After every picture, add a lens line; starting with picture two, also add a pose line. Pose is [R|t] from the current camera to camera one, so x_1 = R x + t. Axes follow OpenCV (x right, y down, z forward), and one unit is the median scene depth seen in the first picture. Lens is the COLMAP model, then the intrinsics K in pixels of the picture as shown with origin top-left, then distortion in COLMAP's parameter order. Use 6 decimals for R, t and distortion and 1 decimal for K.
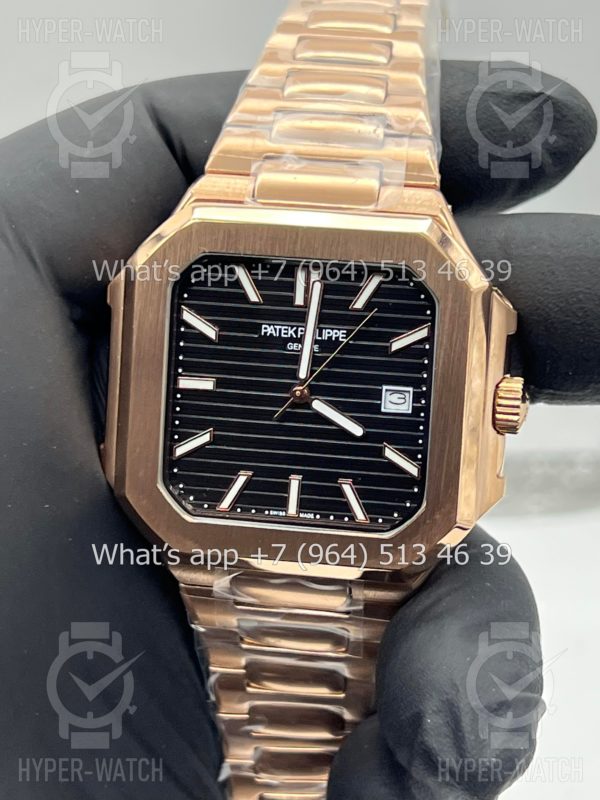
lens RADIAL K [[1820.2, 0, 300.0], [0, 1820.2, 400.0], [0, 0, 1]] dist [0.084445, 4.770124]
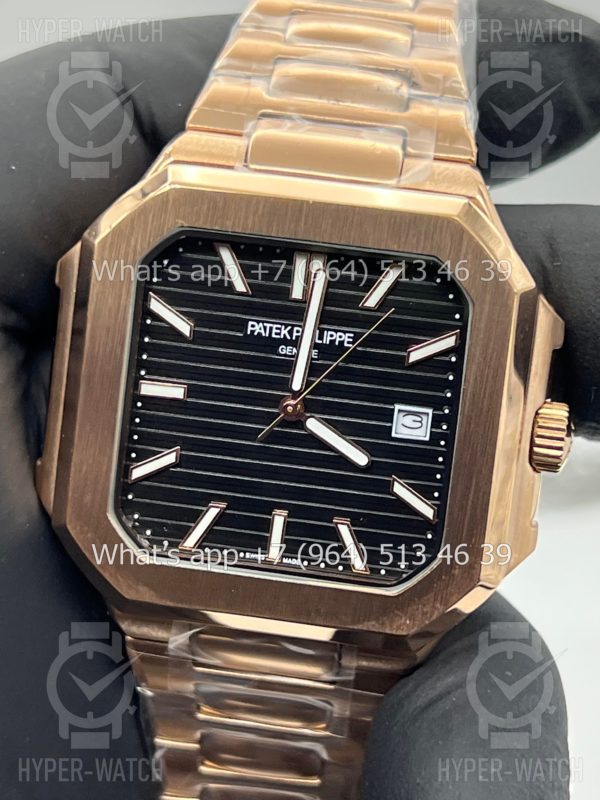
lens RADIAL K [[1820.2, 0, 300.0], [0, 1820.2, 400.0], [0, 0, 1]] dist [0.084445, 4.770124]
pose [[0.997594, 0.051445, 0.046478, -0.033835], [-0.051248, 0.998671, -0.005401, -0.003410], [-0.046694, 0.003006, 0.998905, 0.197596]]
